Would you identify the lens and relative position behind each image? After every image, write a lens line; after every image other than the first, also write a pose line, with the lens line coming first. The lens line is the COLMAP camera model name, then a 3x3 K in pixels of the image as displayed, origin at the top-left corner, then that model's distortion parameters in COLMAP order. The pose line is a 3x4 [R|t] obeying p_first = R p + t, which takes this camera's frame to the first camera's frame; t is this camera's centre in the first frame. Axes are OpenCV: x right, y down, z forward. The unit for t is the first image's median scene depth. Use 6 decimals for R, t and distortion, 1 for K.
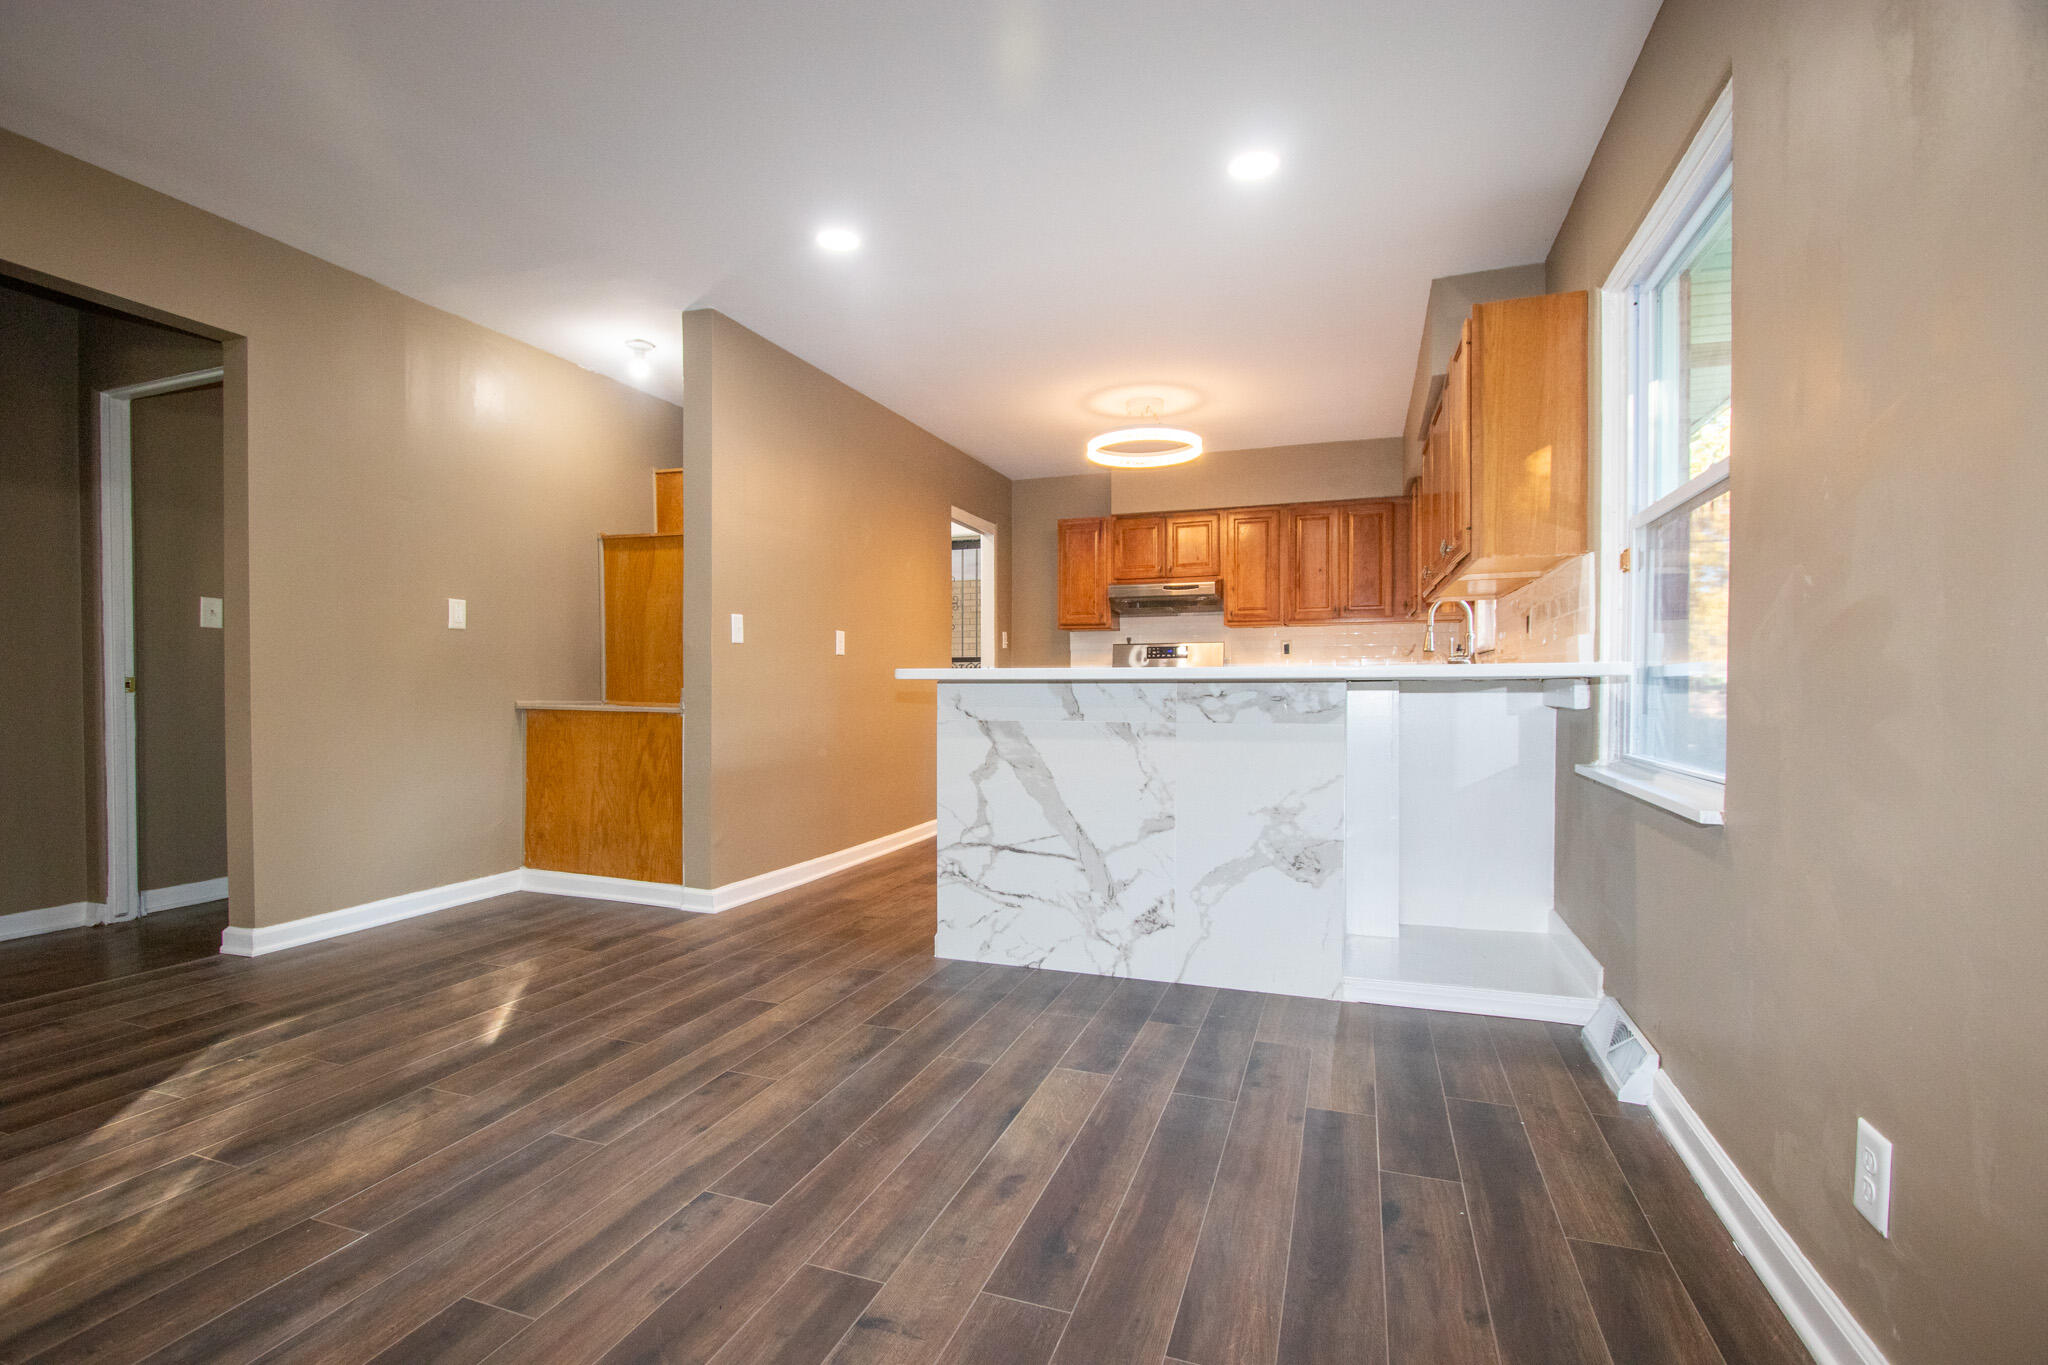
lens RADIAL K [[939.8, 0, 1035.4], [0, 939.8, 701.6], [0, 0, 1]] dist [-0.016669, 0.003864]
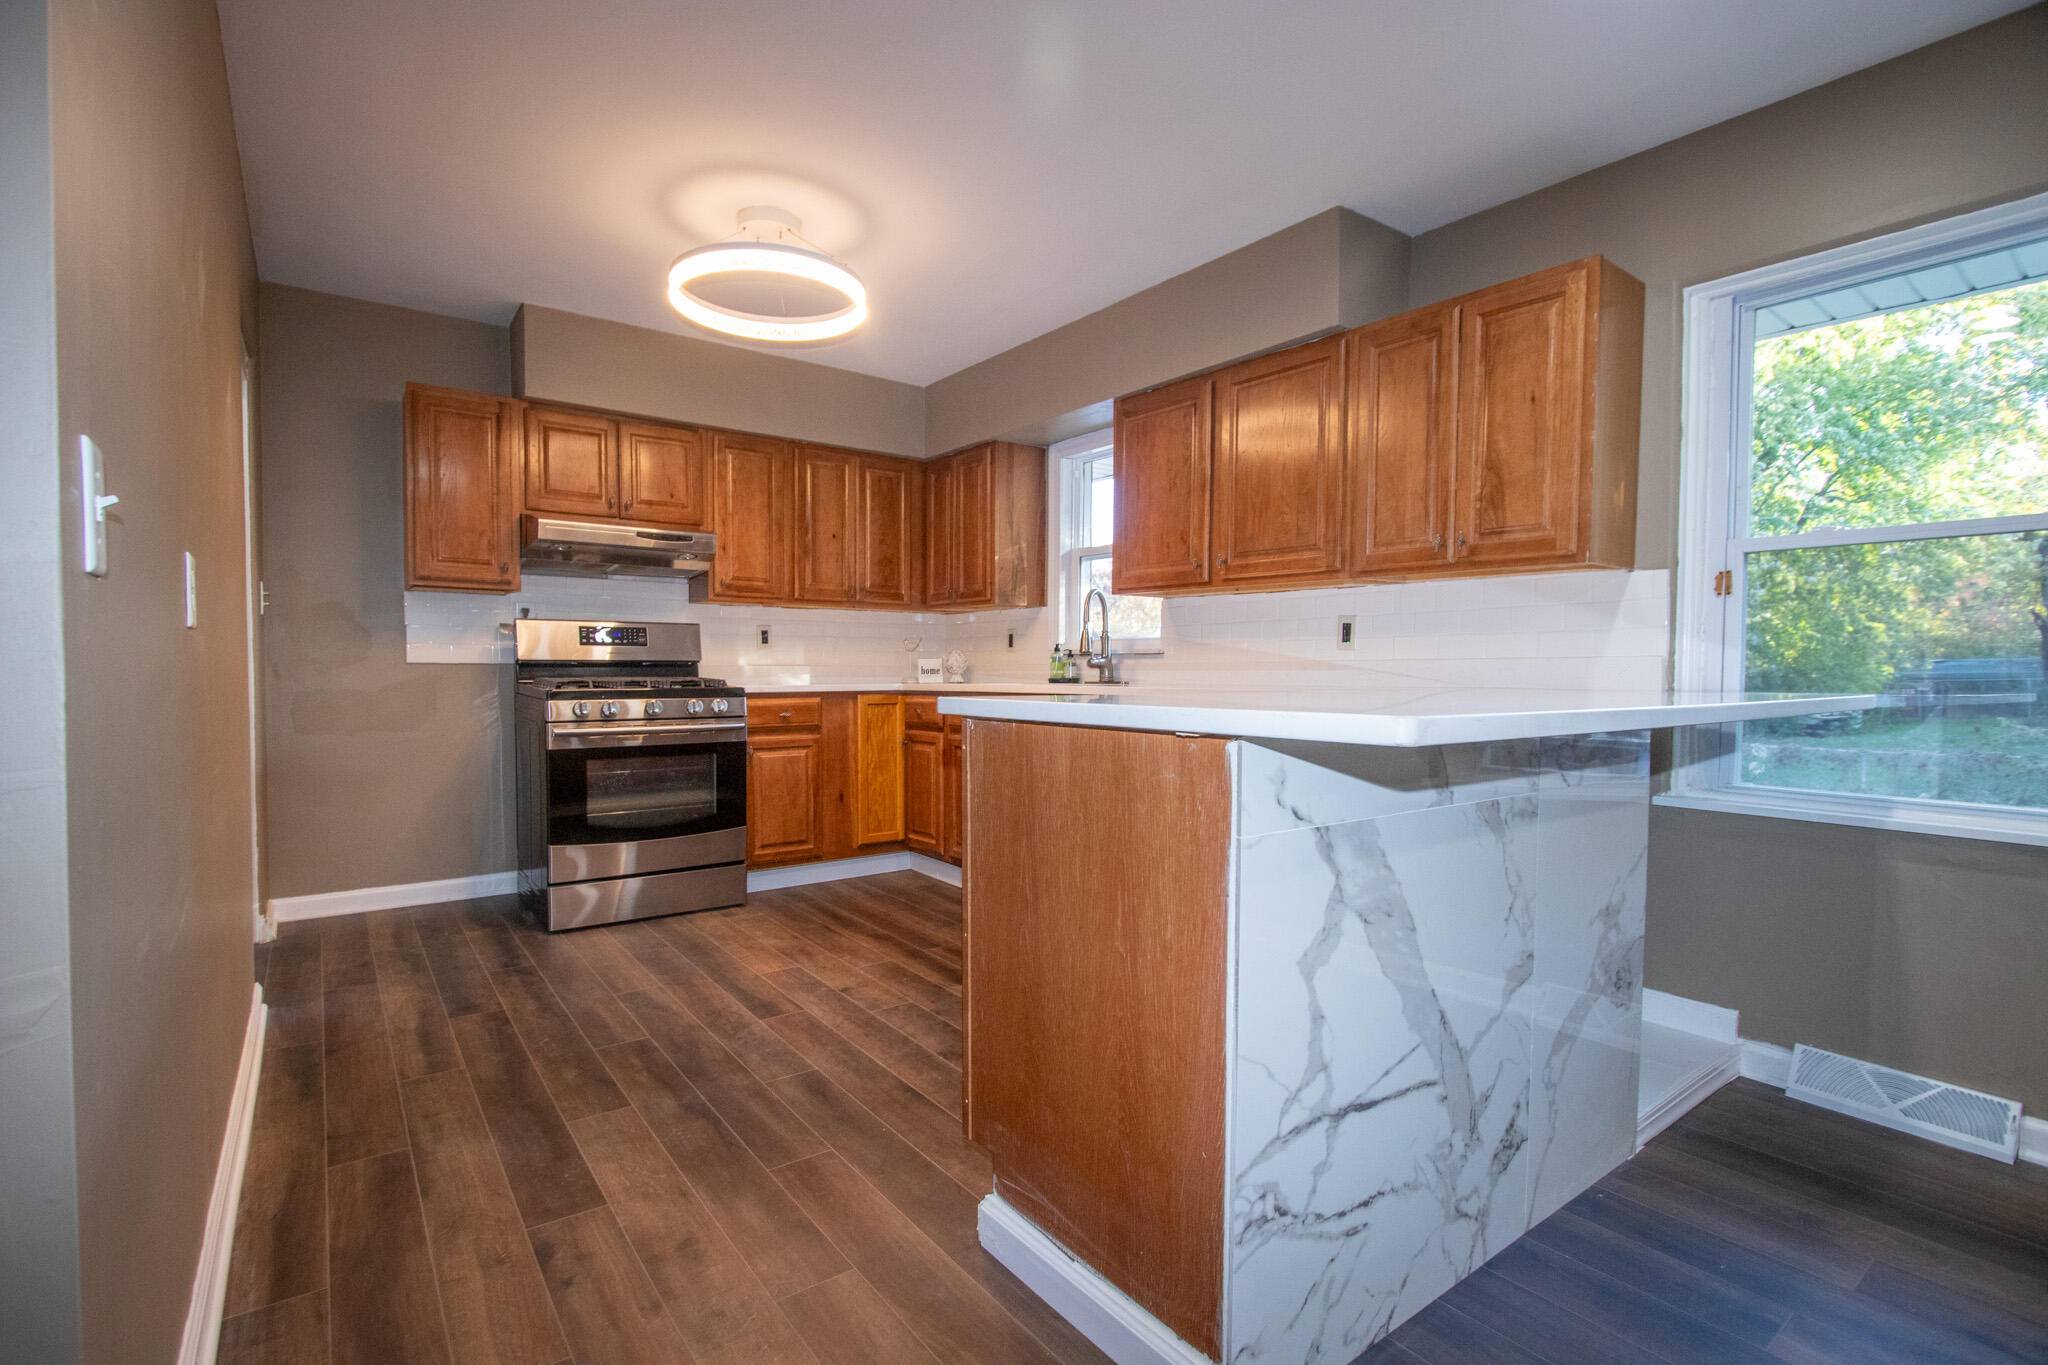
lens RADIAL K [[939.8, 0, 1012.0], [0, 939.8, 692.1], [0, 0, 1]] dist [-0.016669, 0.003864]
pose [[0.568350, -0.016304, 0.822625, -0.240623], [0.007126, 0.999864, 0.014894, -0.023540], [-0.822756, -0.002603, 0.568389, 0.444011]]
